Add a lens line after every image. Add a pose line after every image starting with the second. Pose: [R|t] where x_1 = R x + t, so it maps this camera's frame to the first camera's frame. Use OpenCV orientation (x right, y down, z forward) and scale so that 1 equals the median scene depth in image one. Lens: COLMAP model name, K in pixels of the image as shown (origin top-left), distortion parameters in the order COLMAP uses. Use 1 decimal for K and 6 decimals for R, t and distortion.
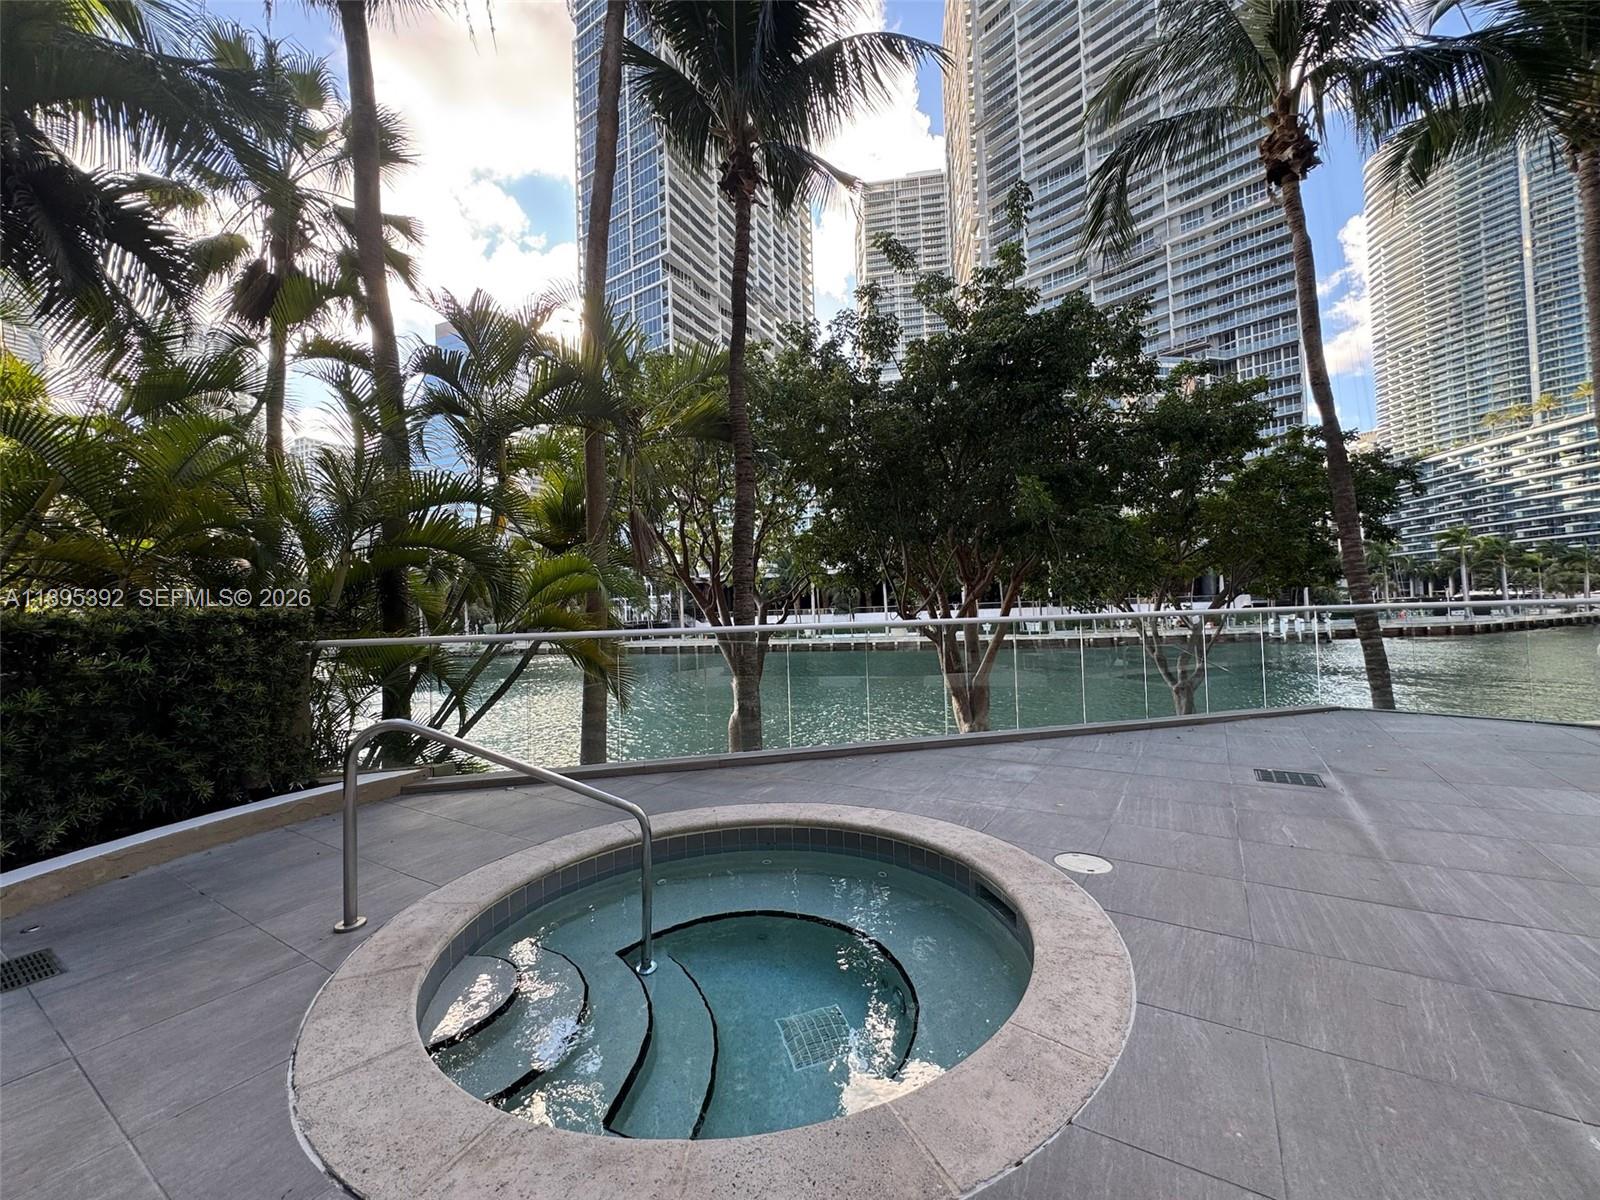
lens RADIAL K [[639.2, 0, 803.2], [0, 639.2, 596.6], [0, 0, 1]] dist [-0.001852, 0.000588]
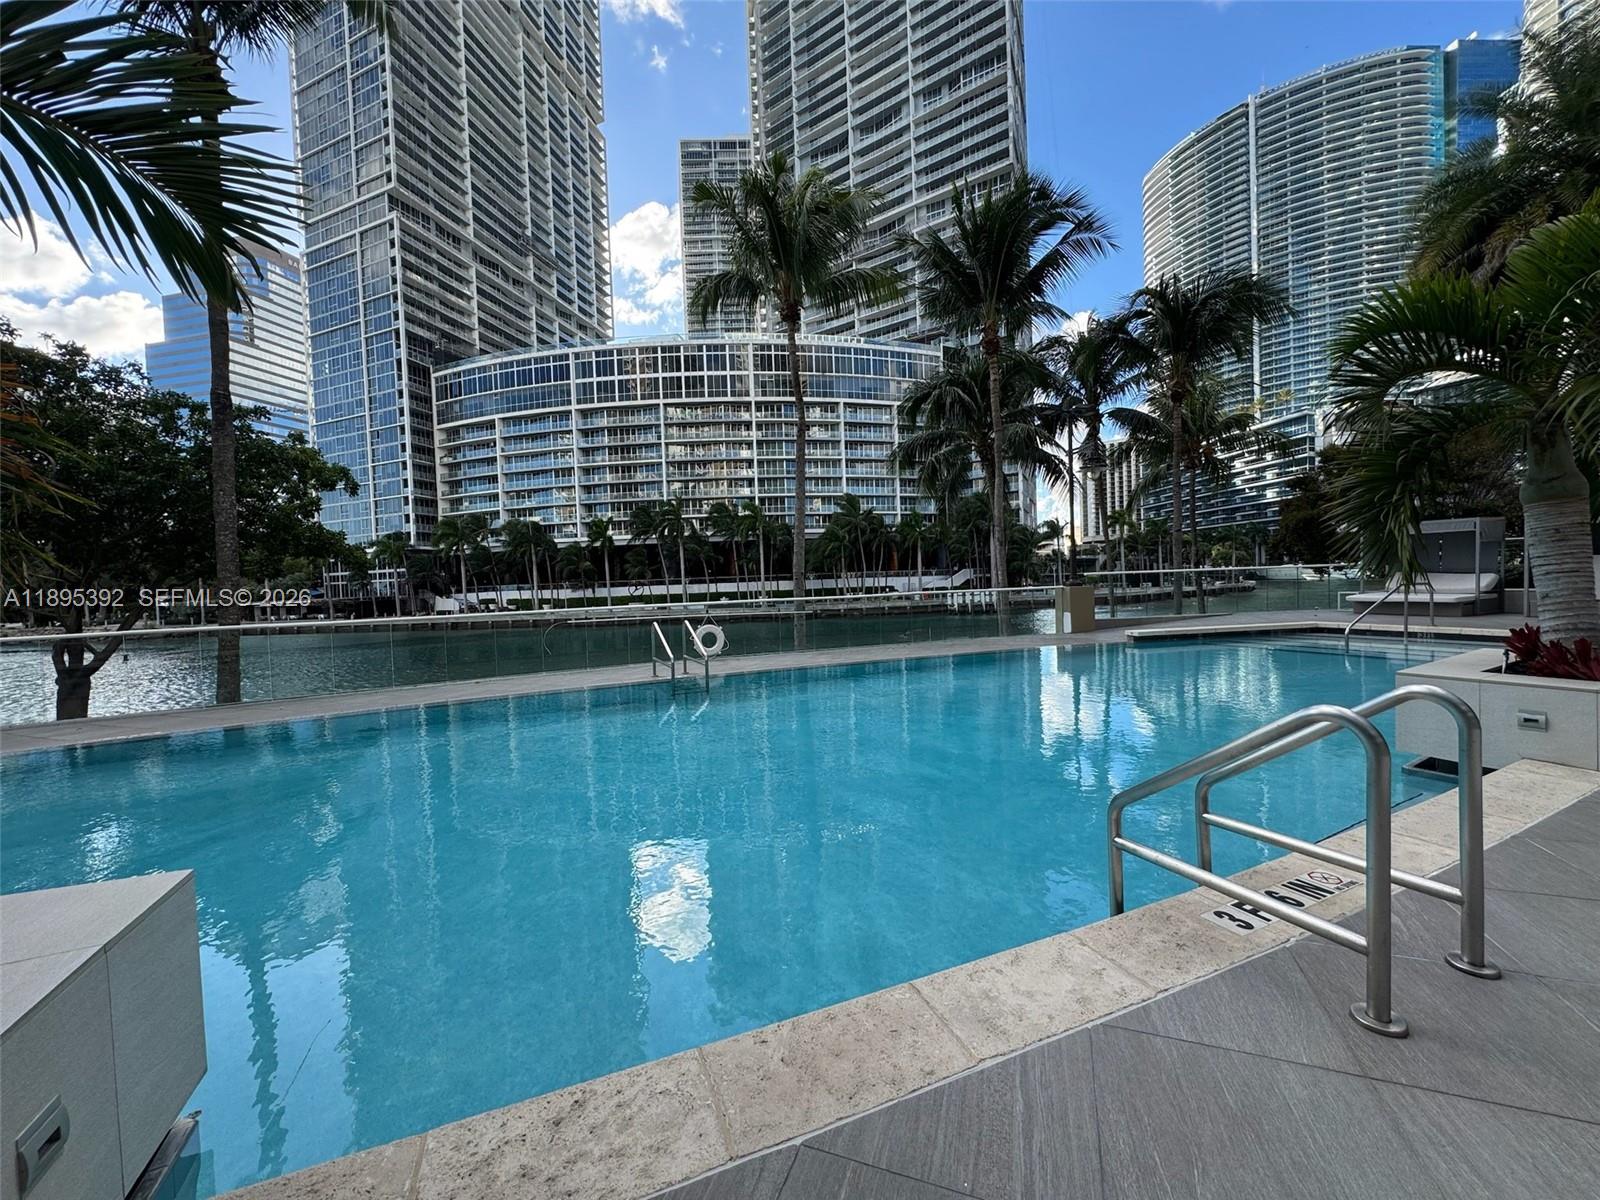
lens RADIAL K [[636.2, 0, 802.7], [0, 636.2, 594.6], [0, 0, 1]] dist [-0.000205, 0.000129]
pose [[0.982517, -0.005622, 0.186089, 0.177203], [-0.002195, 0.999125, 0.041774, -0.003361], [-0.186161, -0.041452, 0.981644, -0.009174]]
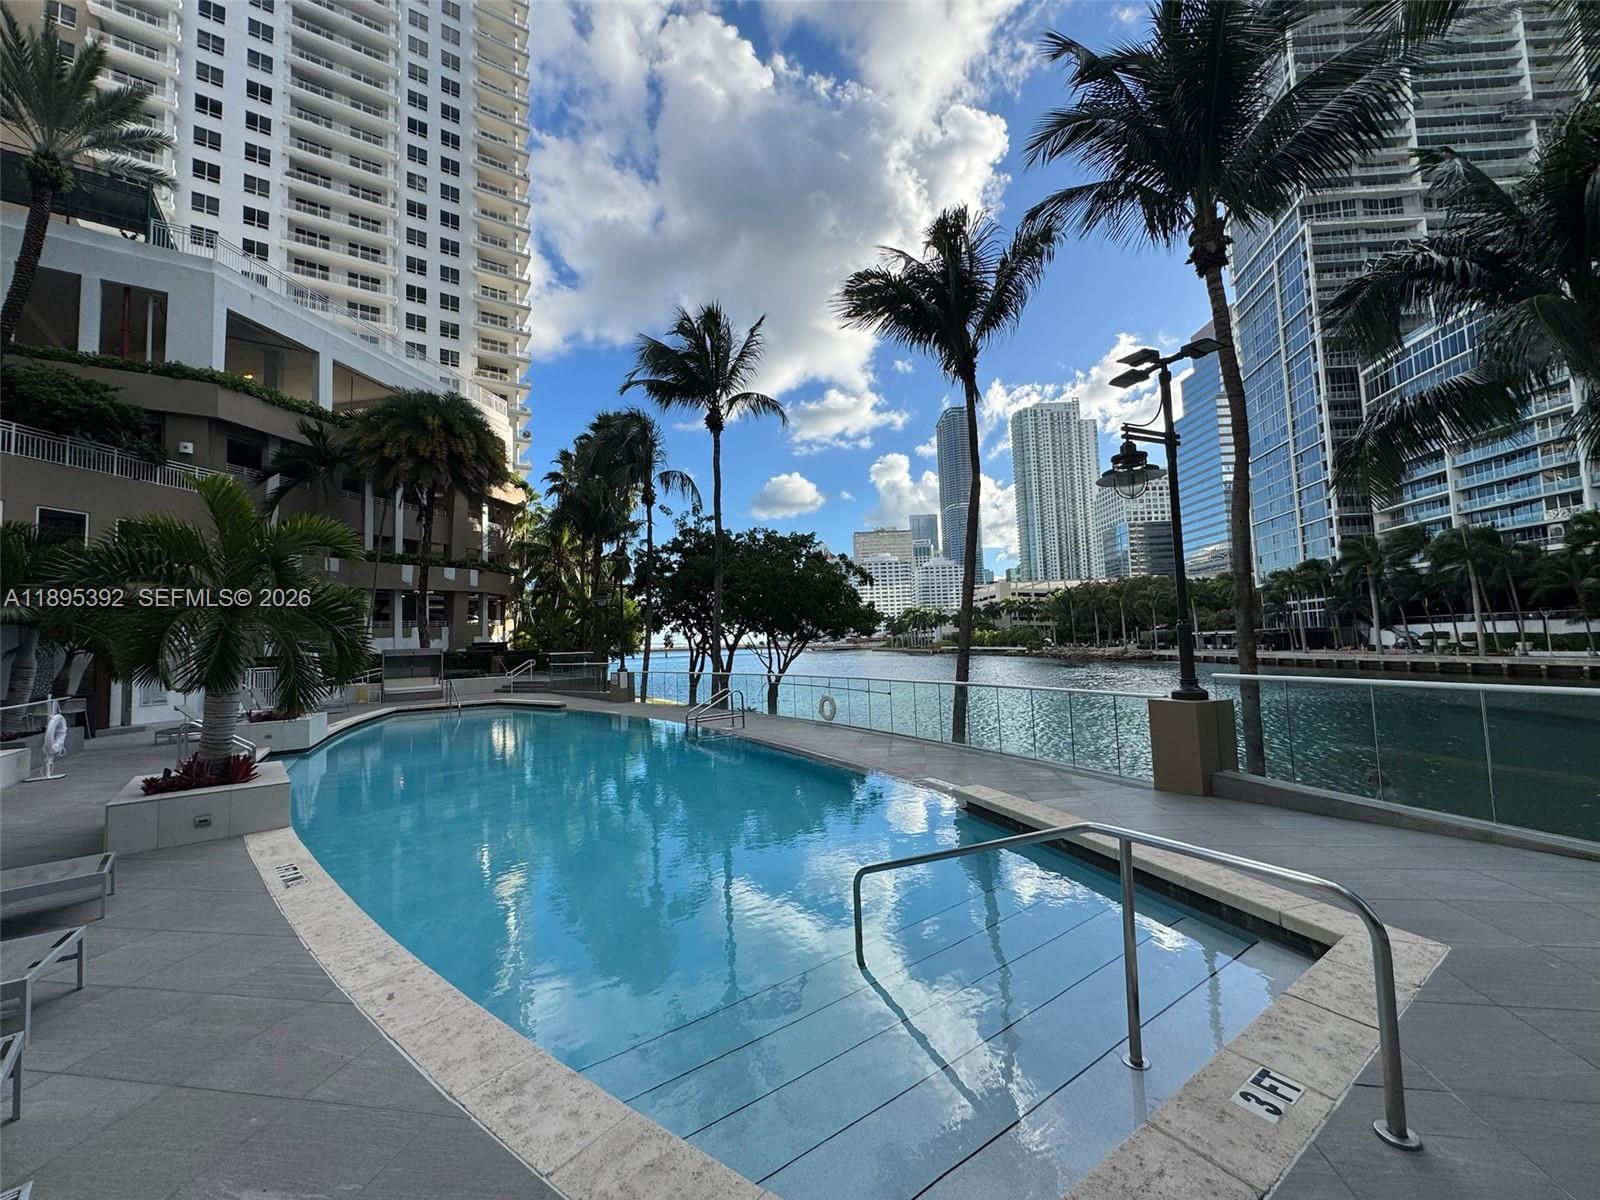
lens RADIAL K [[639.2, 0, 803.2], [0, 639.2, 596.6], [0, 0, 1]] dist [-0.001852, 0.000588]
pose [[0.374381, -0.043118, -0.926272, 0.293001], [0.044424, 0.998605, -0.028529, -0.008637], [0.926210, -0.030468, 0.375775, 0.042122]]
